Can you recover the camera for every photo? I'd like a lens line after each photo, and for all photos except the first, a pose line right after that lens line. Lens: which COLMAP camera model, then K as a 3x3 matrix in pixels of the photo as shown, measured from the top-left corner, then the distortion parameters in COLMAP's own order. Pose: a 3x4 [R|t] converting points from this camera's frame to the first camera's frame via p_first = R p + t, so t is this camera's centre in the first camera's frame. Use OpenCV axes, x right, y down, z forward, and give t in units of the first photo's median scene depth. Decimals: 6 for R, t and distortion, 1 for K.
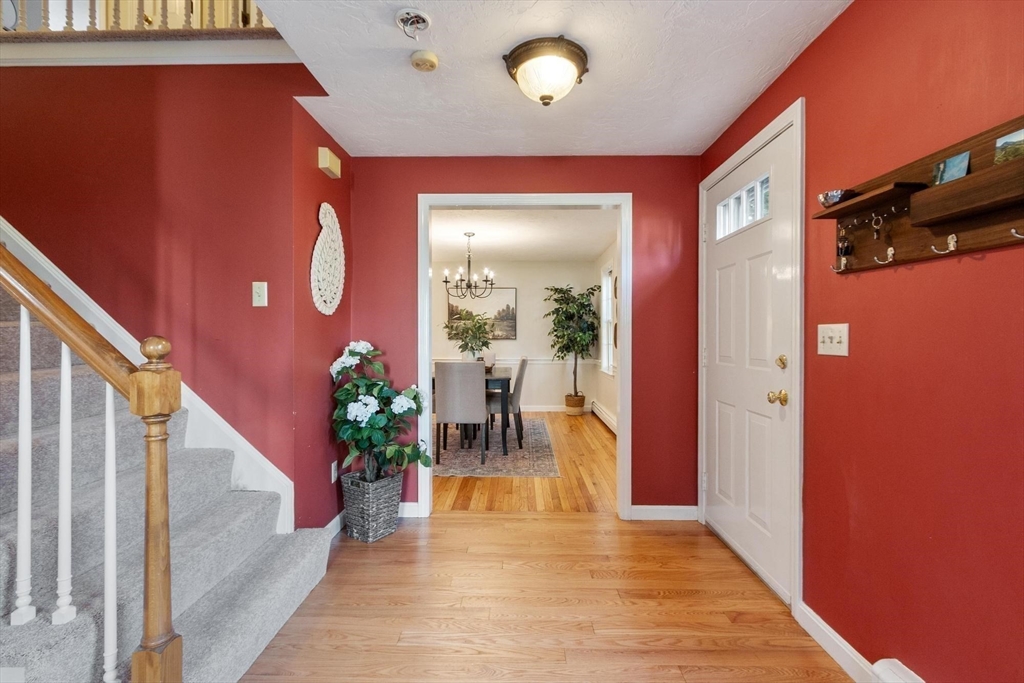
lens RADIAL K [[452.4, 0, 507.4], [0, 452.4, 340.9], [0, 0, 1]] dist [0.003195, -0.001022]
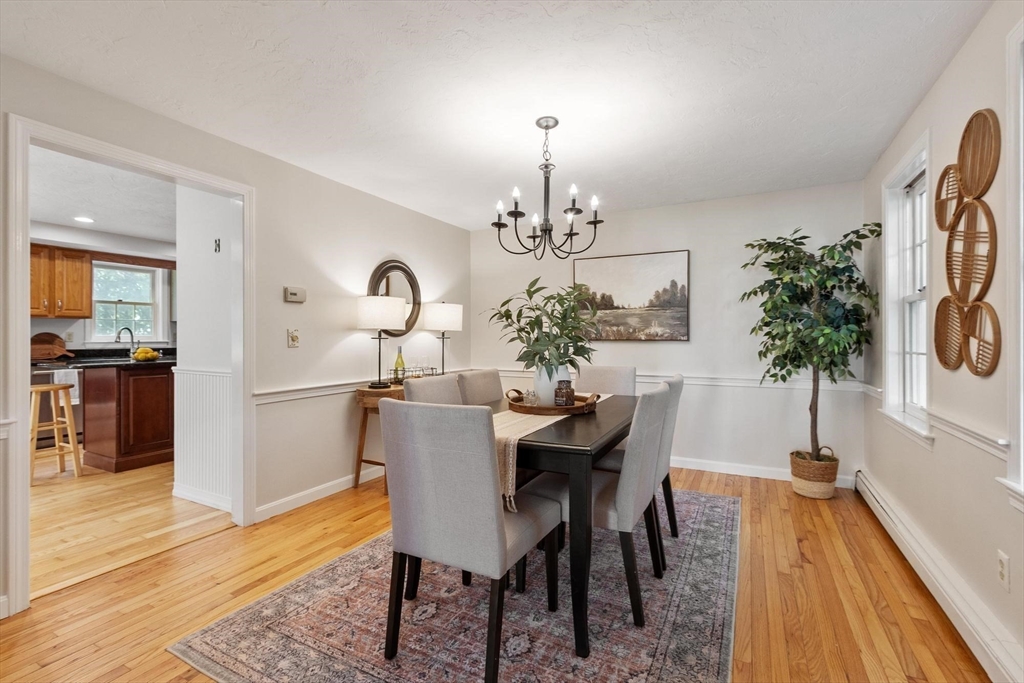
lens RADIAL K [[452.4, 0, 507.7], [0, 452.4, 339.0], [0, 0, 1]] dist [0.003195, -0.001022]
pose [[0.898171, 0.000134, -0.439647, 0.067827], [-0.002626, 0.999984, -0.005060, -0.002681], [0.439639, 0.005700, 0.898156, 0.413987]]
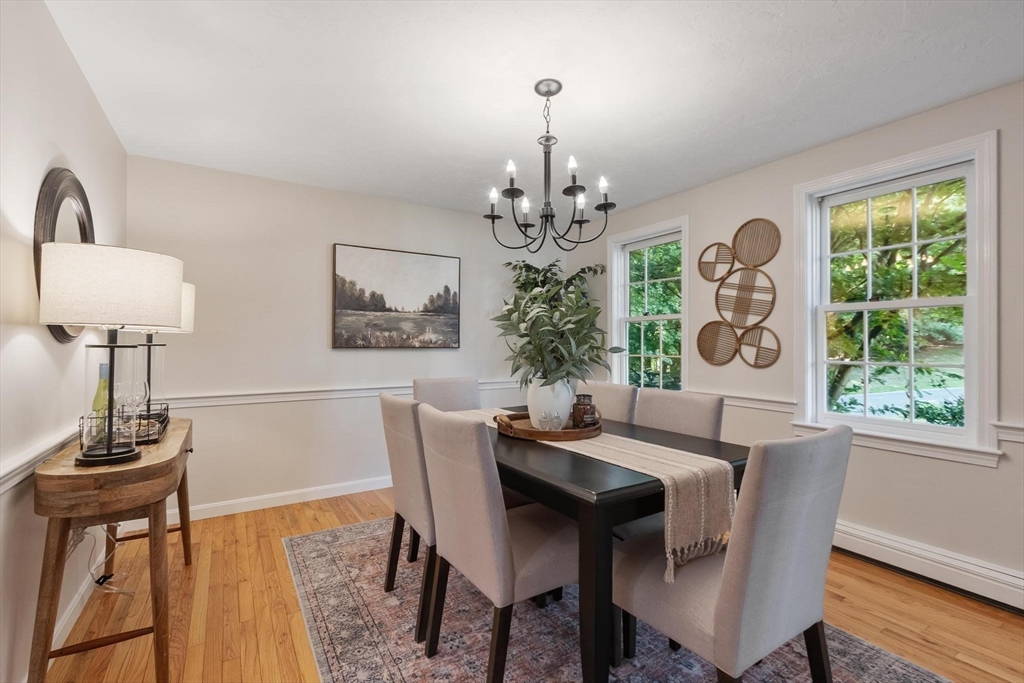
lens RADIAL K [[452.4, 0, 513.4], [0, 452.4, 338.4], [0, 0, 1]] dist [0.003195, -0.001022]
pose [[0.836085, 0.007668, 0.548546, -0.248039], [0.003990, 0.999791, -0.020058, -0.004313], [-0.548585, 0.018959, 0.835880, 0.515138]]
